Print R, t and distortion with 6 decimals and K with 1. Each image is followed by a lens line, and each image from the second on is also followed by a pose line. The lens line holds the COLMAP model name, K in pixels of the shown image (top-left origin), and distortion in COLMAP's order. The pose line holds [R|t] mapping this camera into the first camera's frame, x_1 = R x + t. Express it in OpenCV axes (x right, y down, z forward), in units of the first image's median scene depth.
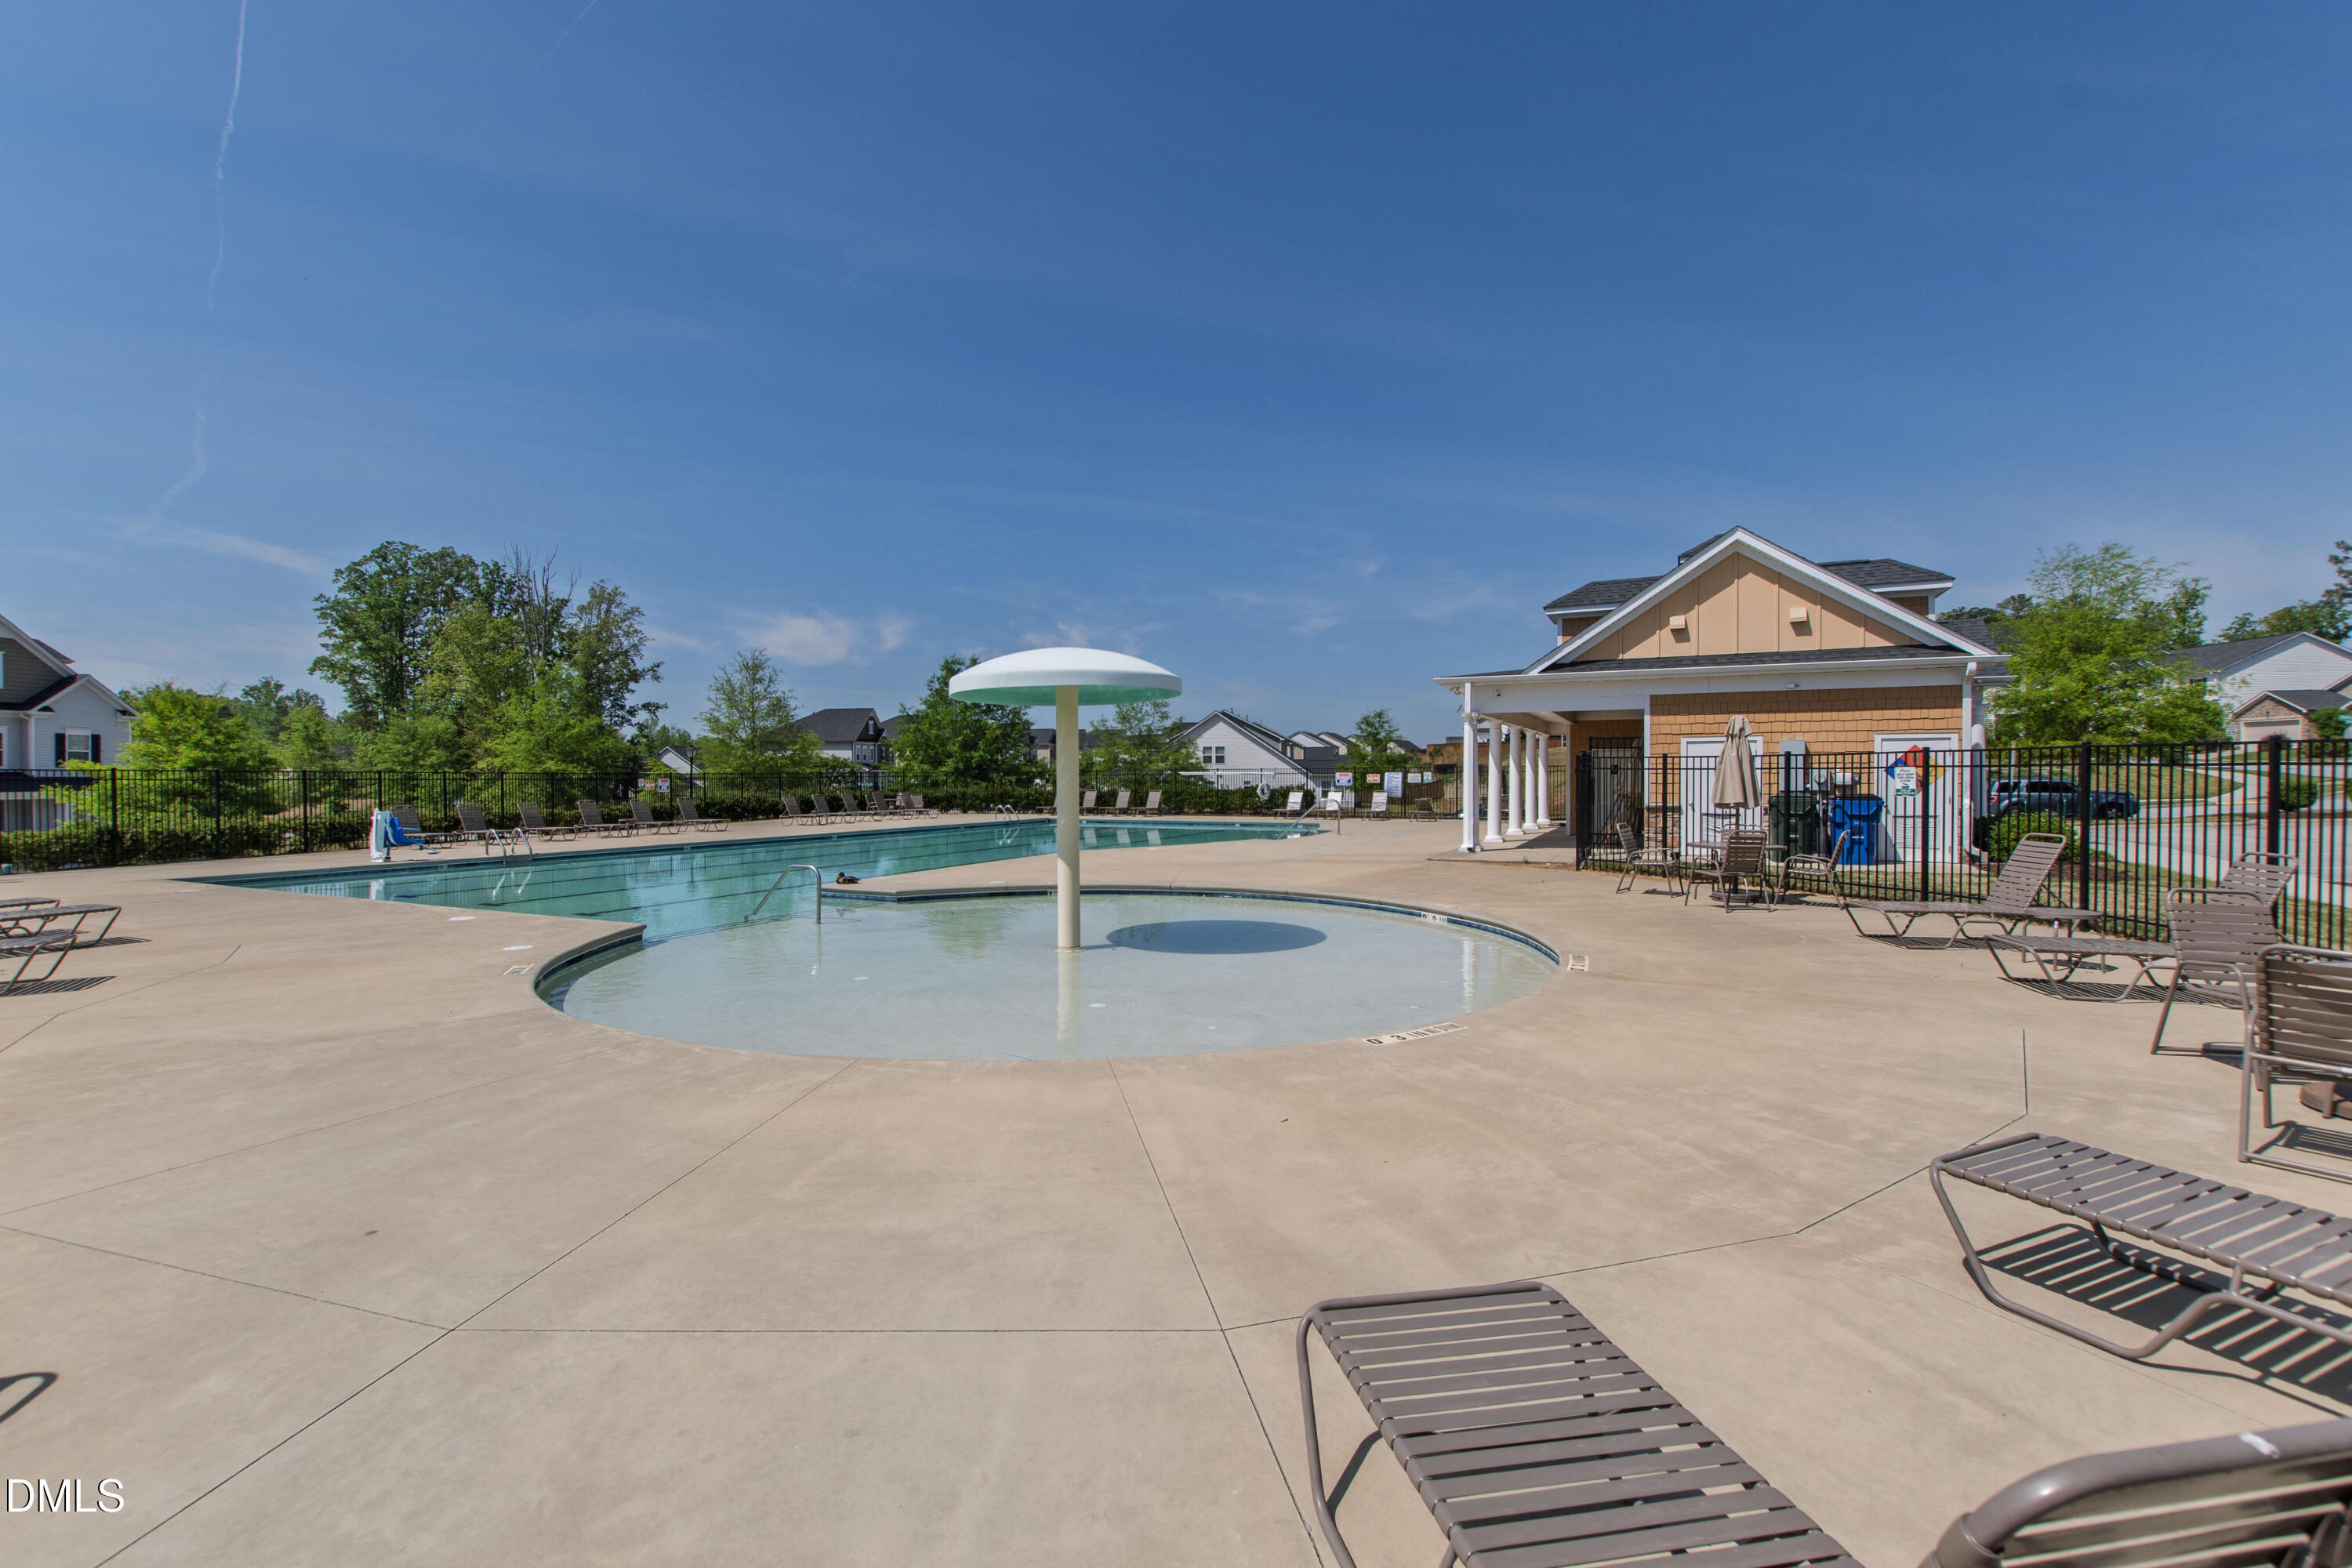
lens RADIAL K [[1057.1, 0, 1185.0], [0, 1057.1, 777.7], [0, 0, 1]] dist [0.001861, -0.000390]
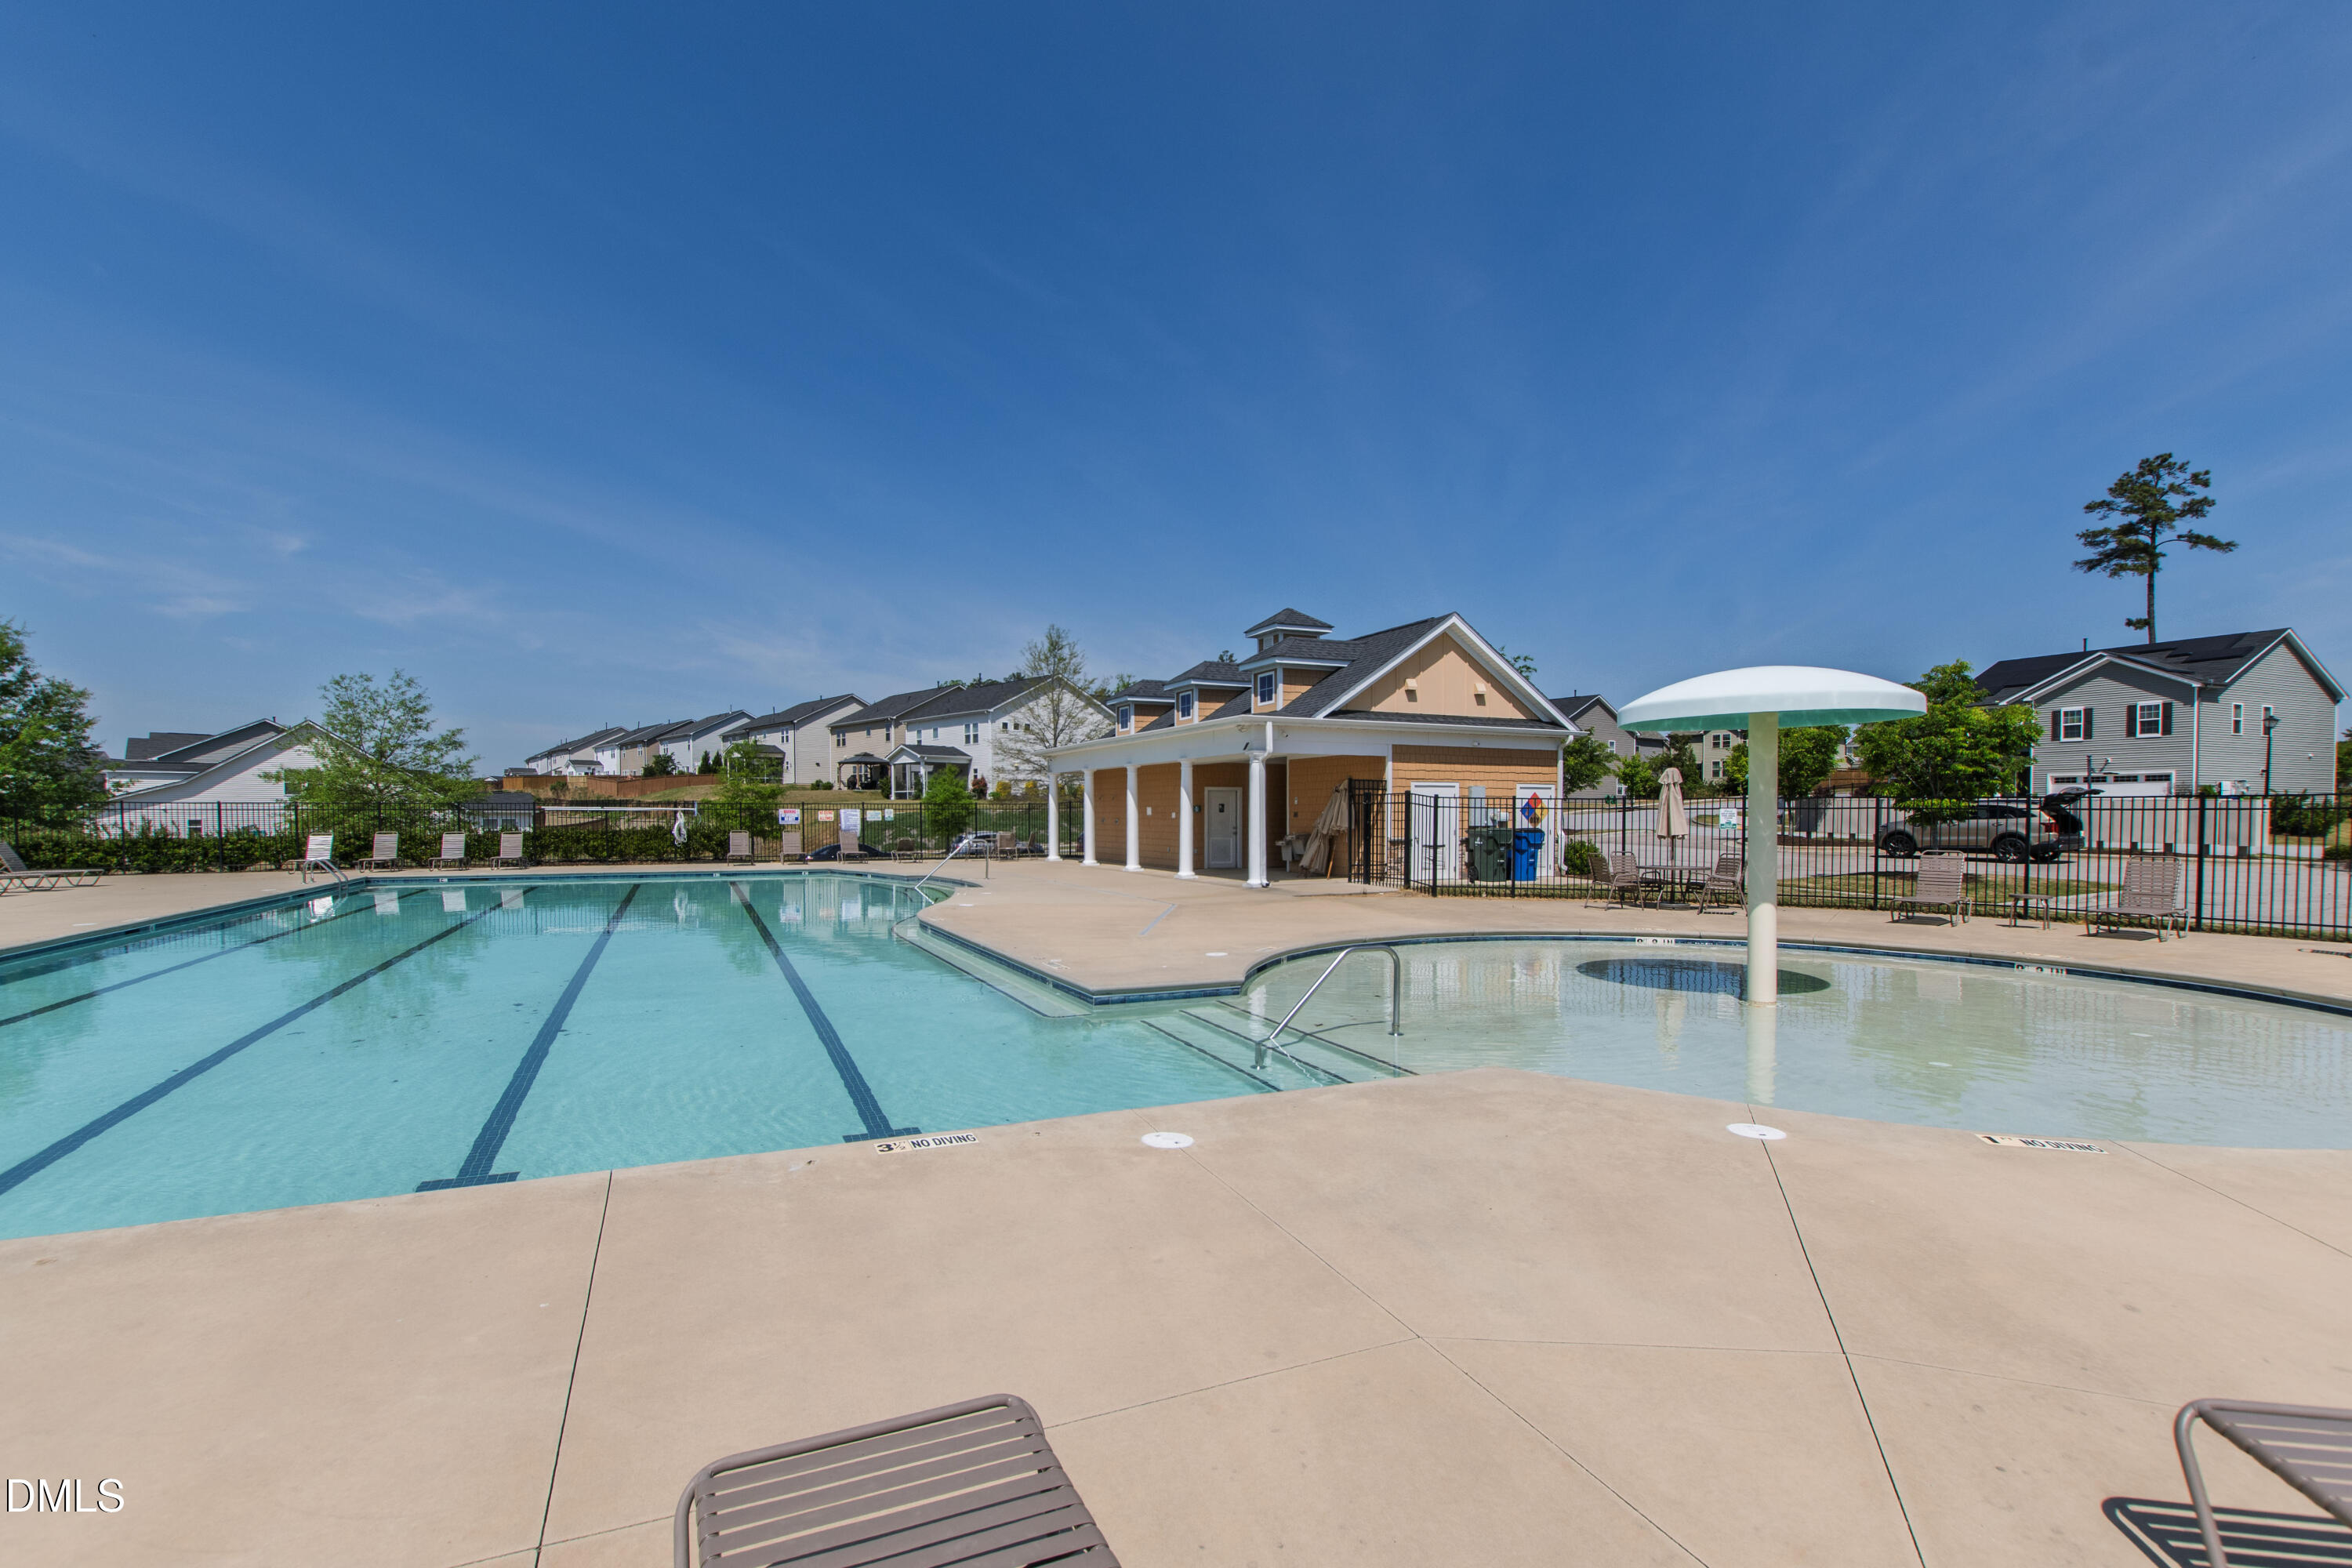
lens RADIAL K [[1057.1, 0, 1180.7], [0, 1057.1, 802.9], [0, 0, 1]] dist [0.001861, -0.000390]
pose [[0.630860, 0.012779, 0.775792, -0.613632], [-0.002667, 0.999894, -0.014302, 0.003558], [-0.775892, 0.006953, 0.630827, 0.449801]]
